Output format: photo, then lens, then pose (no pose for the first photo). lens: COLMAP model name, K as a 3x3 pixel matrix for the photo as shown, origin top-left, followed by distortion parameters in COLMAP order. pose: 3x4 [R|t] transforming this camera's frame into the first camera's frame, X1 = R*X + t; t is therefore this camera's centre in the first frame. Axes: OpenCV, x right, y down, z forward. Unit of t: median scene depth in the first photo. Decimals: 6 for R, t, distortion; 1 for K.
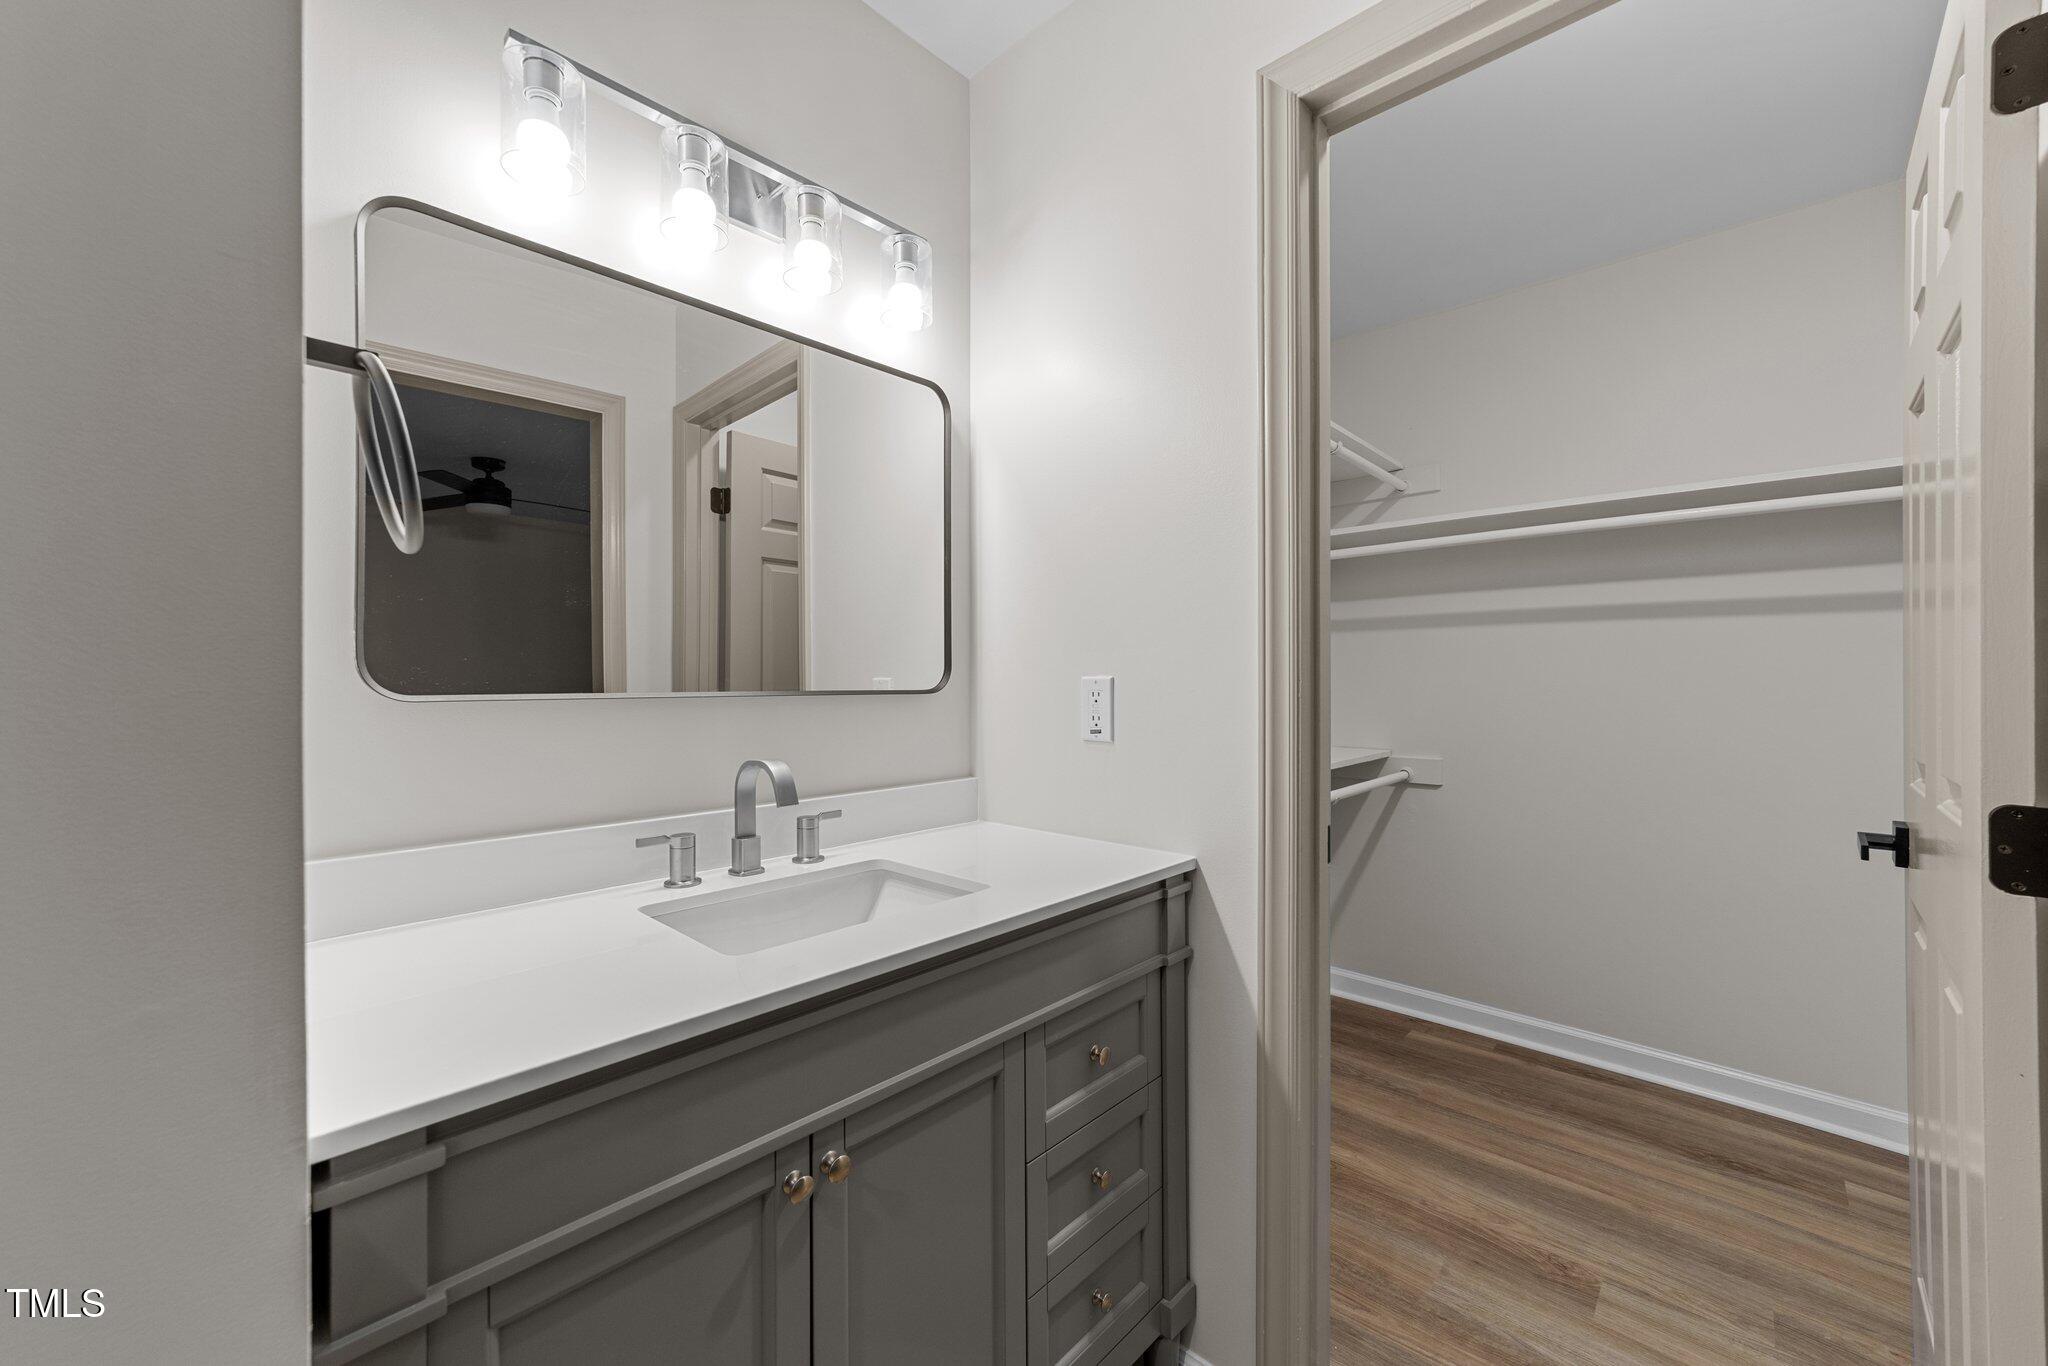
lens RADIAL K [[788.4, 0, 1024.8], [0, 788.4, 673.4], [0, 0, 1]] dist [0.001398, 0.000419]
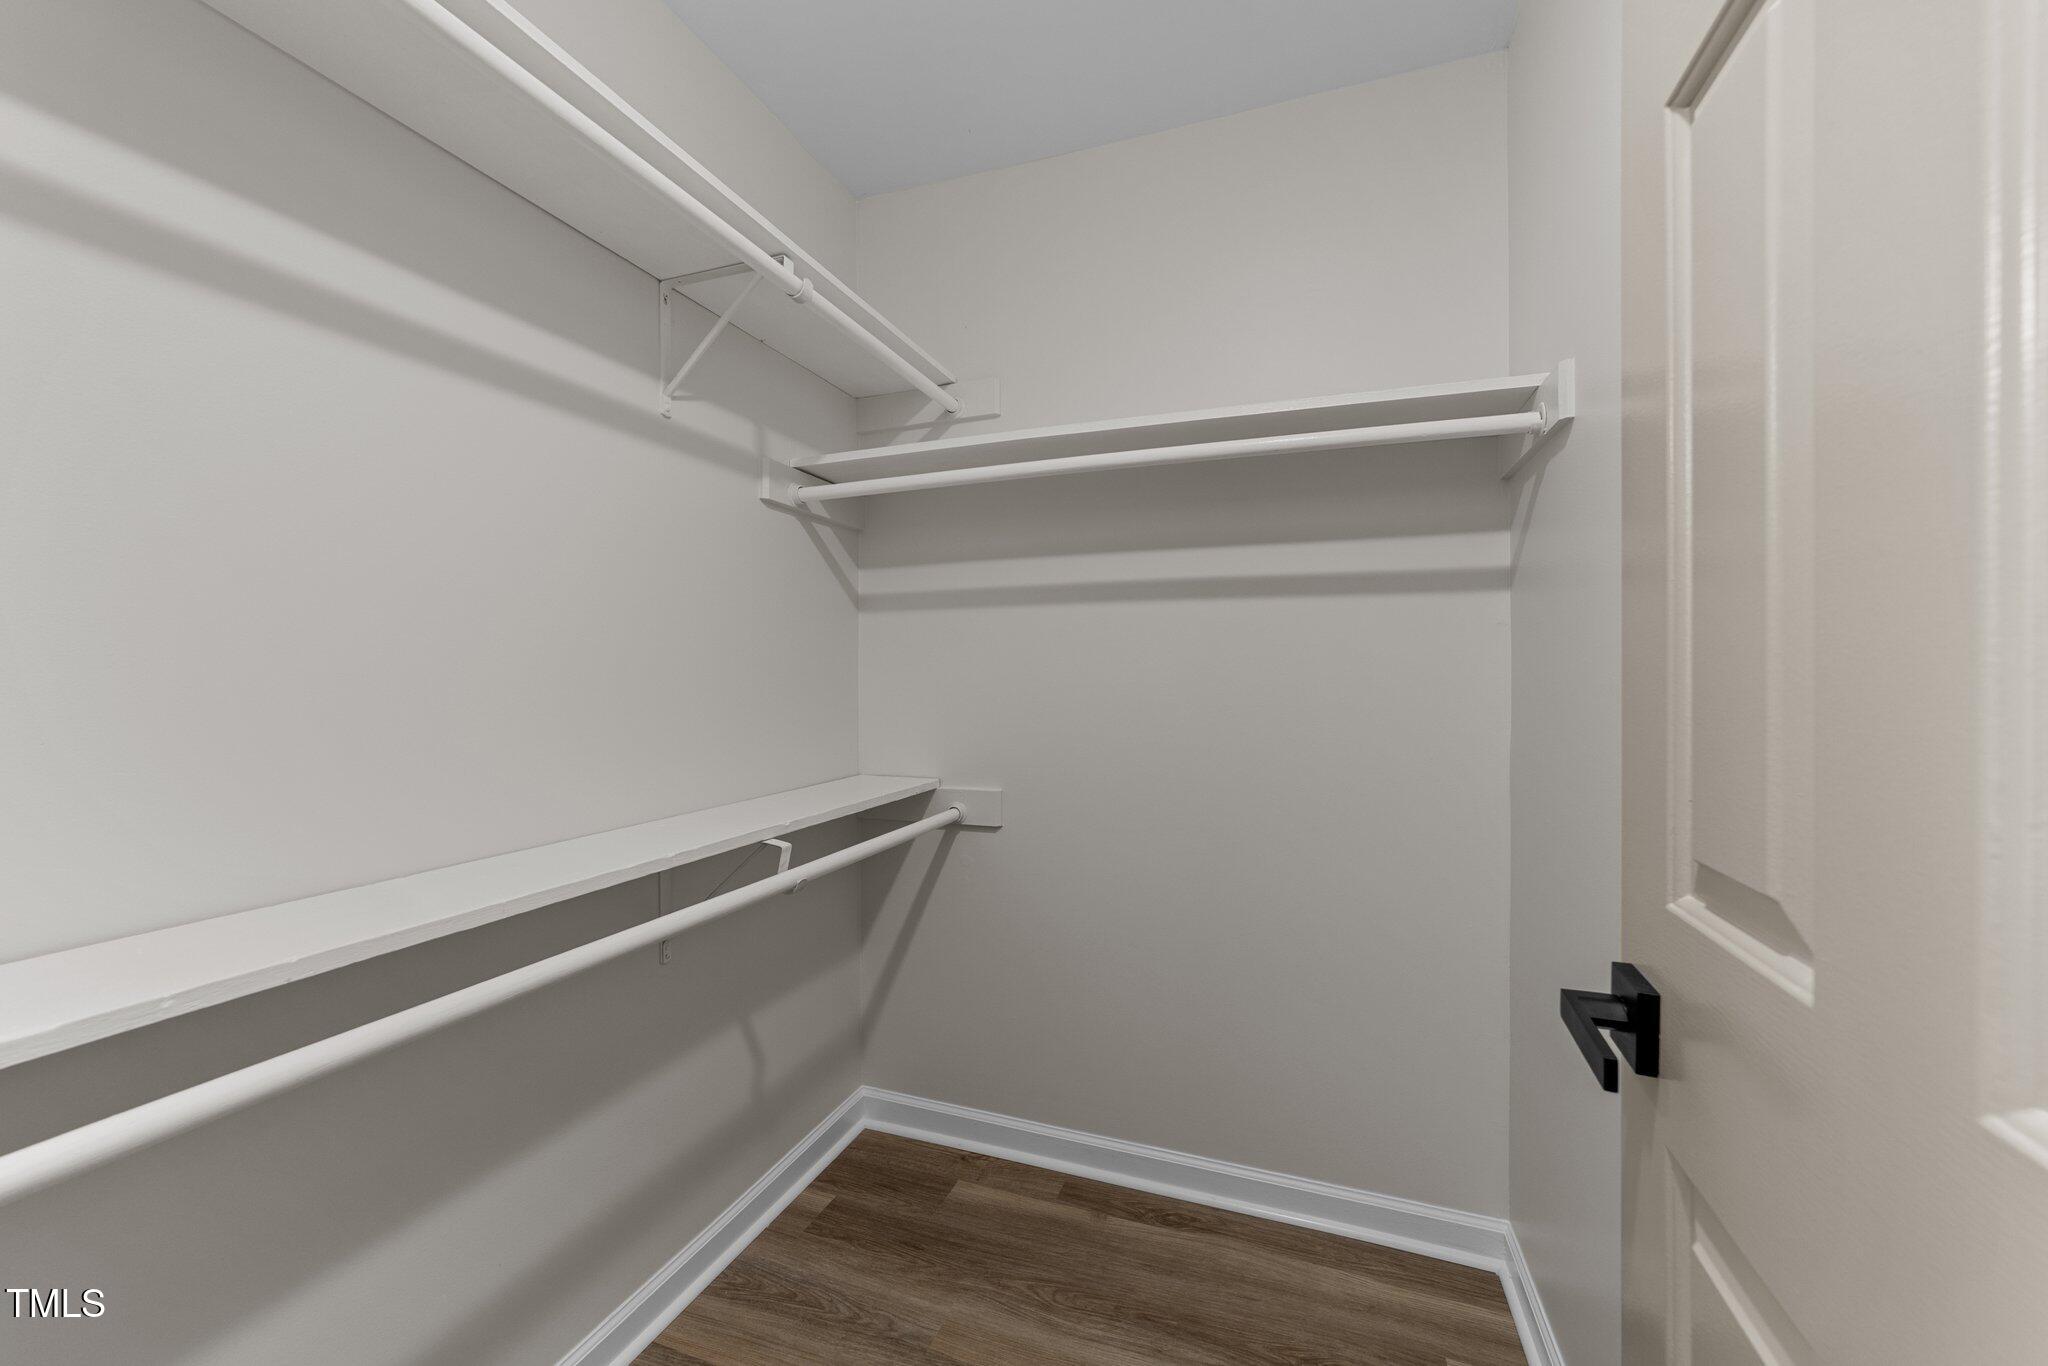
lens RADIAL K [[788.4, 0, 1026.1], [0, 788.4, 685.3], [0, 0, 1]] dist [0.001398, 0.000419]
pose [[0.921472, -0.002779, 0.388434, 0.275273], [-0.000146, 0.999972, 0.007501, 0.008166], [-0.388444, -0.006969, 0.921446, 0.336487]]
